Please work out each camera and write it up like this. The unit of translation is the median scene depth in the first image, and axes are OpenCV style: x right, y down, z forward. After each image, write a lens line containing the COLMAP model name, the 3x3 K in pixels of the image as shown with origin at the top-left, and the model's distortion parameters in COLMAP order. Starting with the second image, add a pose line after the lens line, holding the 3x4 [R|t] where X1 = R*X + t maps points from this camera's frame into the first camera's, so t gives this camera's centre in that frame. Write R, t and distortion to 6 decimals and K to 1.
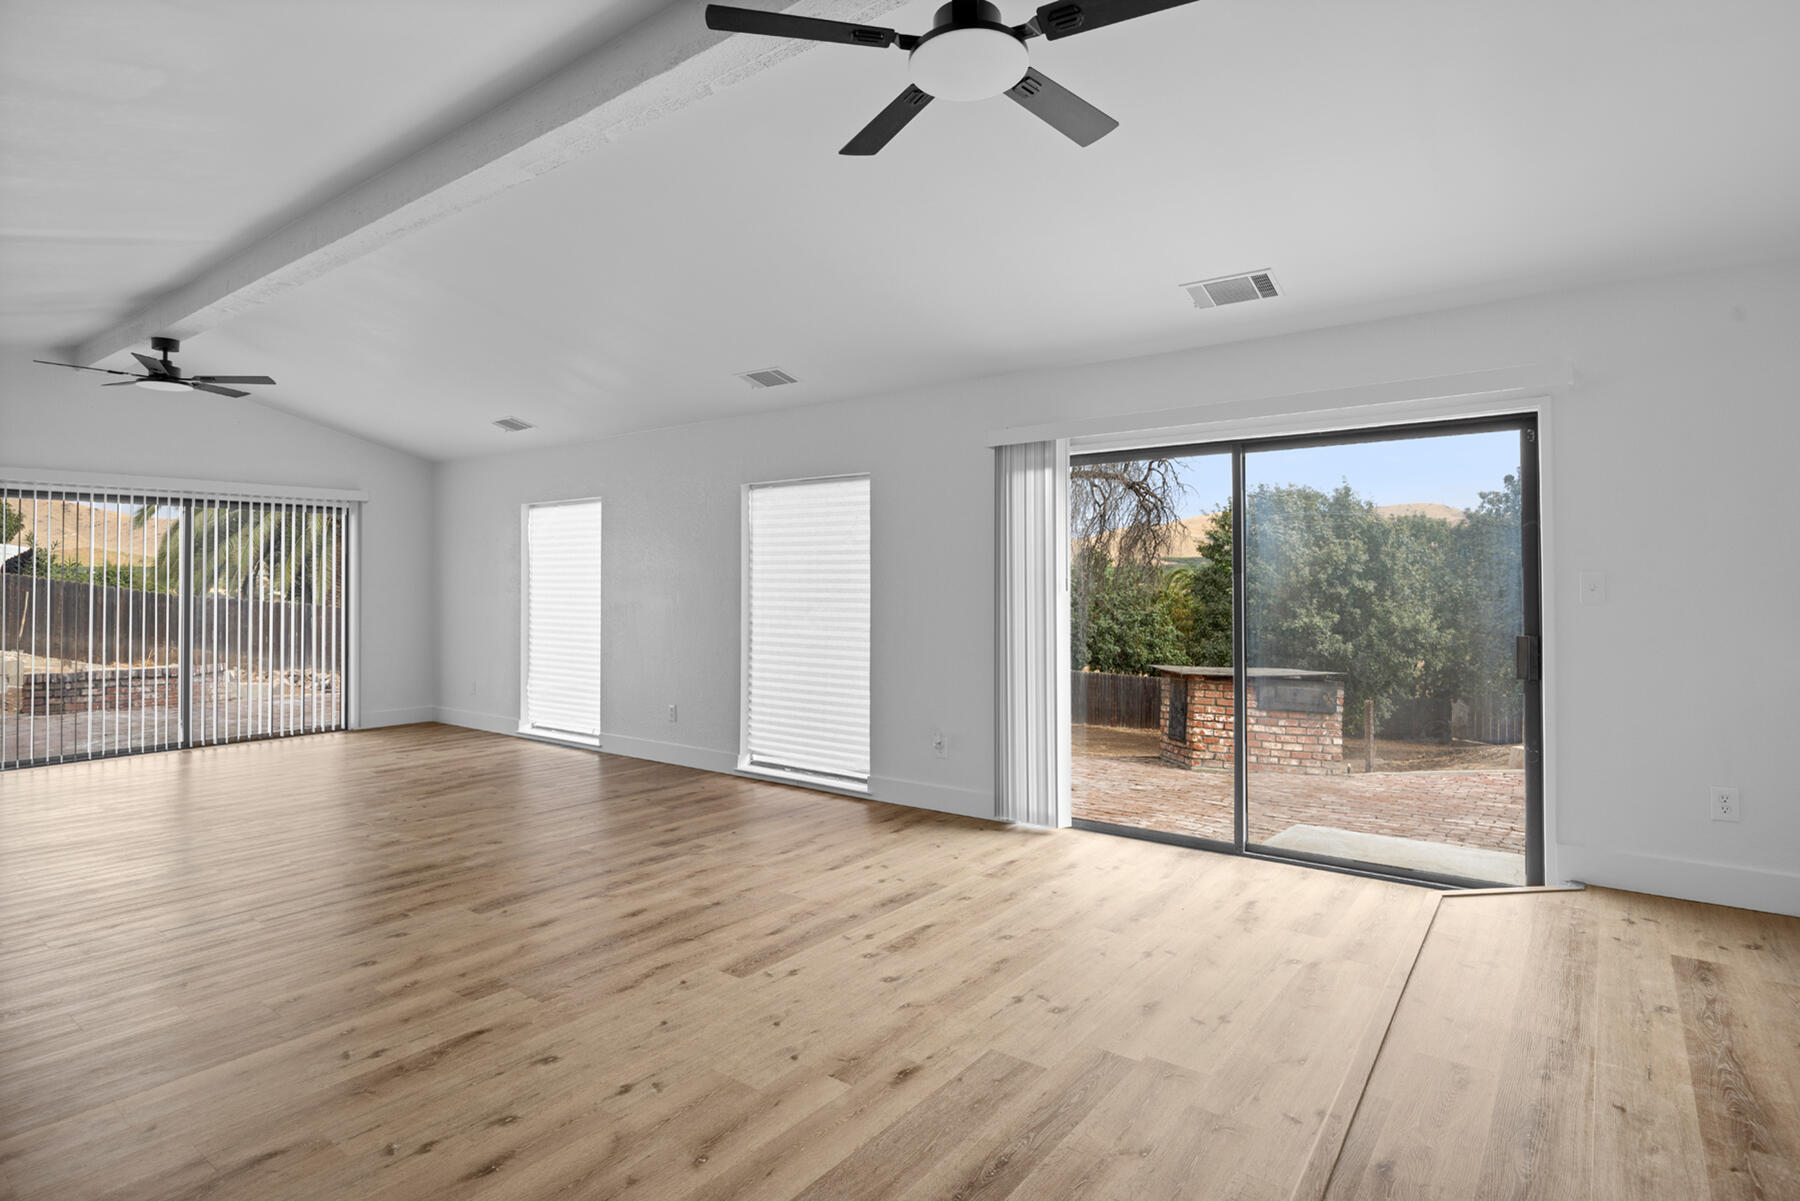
lens RADIAL K [[948.1, 0, 896.0], [0, 948.1, 567.2], [0, 0, 1]] dist [-0.003308, -0.001283]
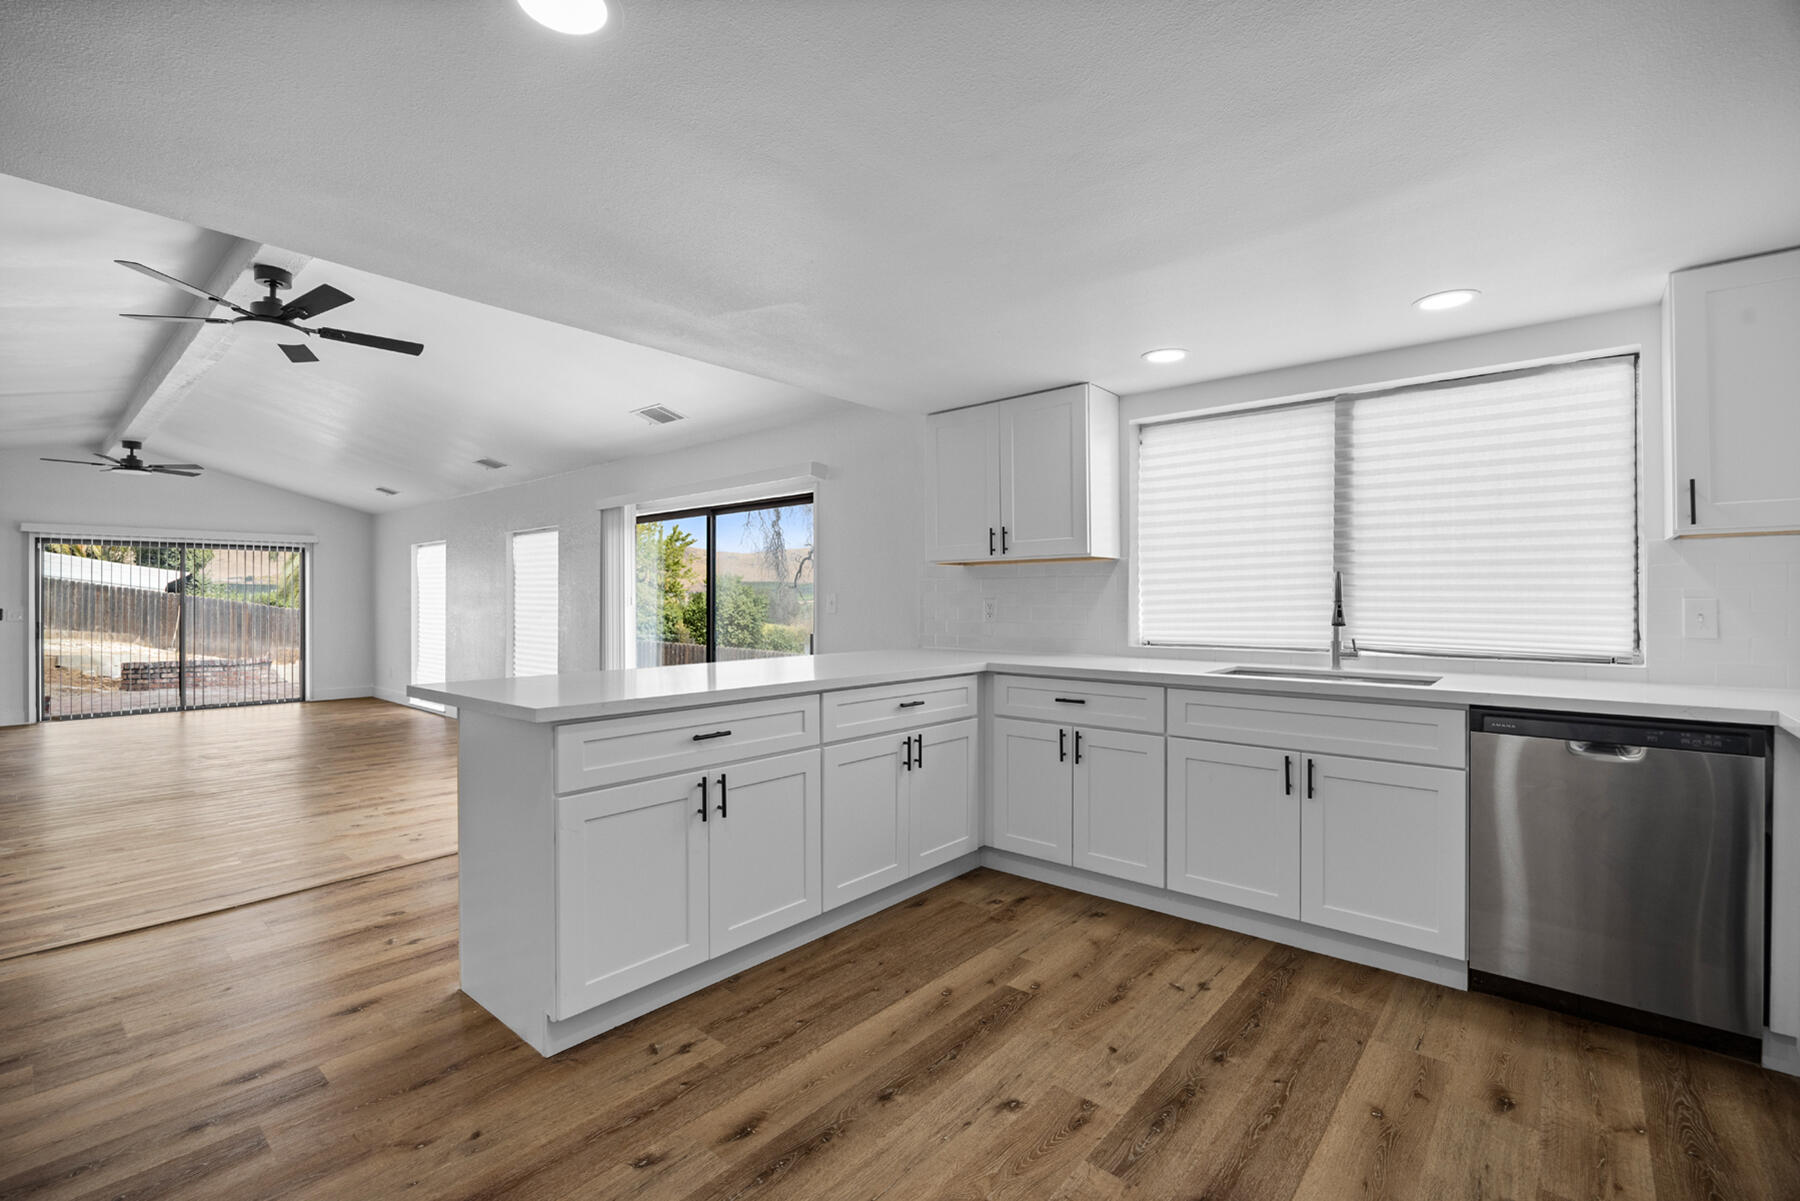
lens RADIAL K [[786.2, 0, 902.4], [0, 786.2, 593.5], [0, 0, 1]] dist [-0.016579, 0.001262]
pose [[0.998563, -0.000521, -0.053590, 0.685284], [0.000971, 0.999964, 0.008379, -0.003718], [0.053584, -0.008419, 0.998528, -0.241834]]
